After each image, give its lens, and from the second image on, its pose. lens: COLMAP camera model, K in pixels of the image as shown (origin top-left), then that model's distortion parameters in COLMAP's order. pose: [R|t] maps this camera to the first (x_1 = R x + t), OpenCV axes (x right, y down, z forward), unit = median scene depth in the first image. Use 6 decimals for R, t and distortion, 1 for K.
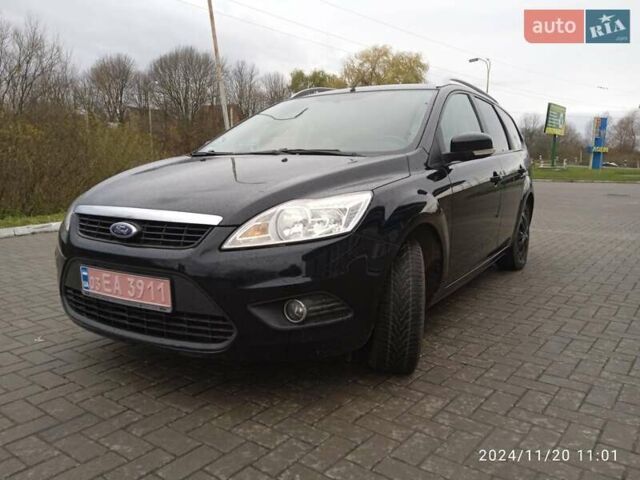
lens RADIAL K [[531.8, 0, 320.0], [0, 531.8, 240.0], [0, 0, 1]] dist [-0.001259, -0.012251]
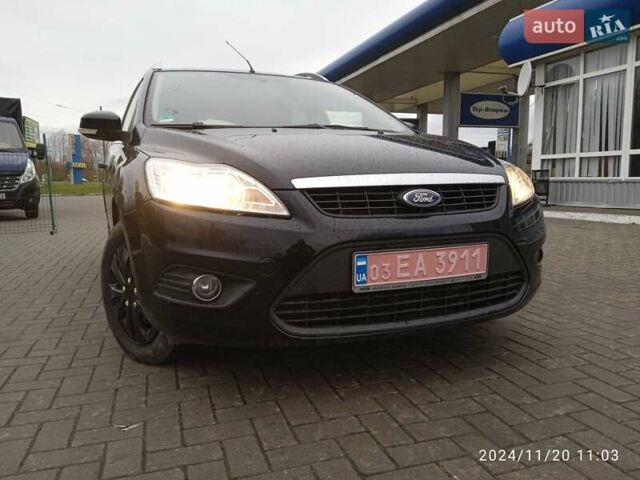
lens RADIAL K [[531.8, 0, 320.0], [0, 531.8, 240.0], [0, 0, 1]] dist [-0.001259, -0.012251]
pose [[0.569281, -0.104909, 0.815422, -1.163917], [0.132893, 0.990524, 0.034659, -0.003421], [-0.811331, 0.088633, 0.577828, 0.655655]]
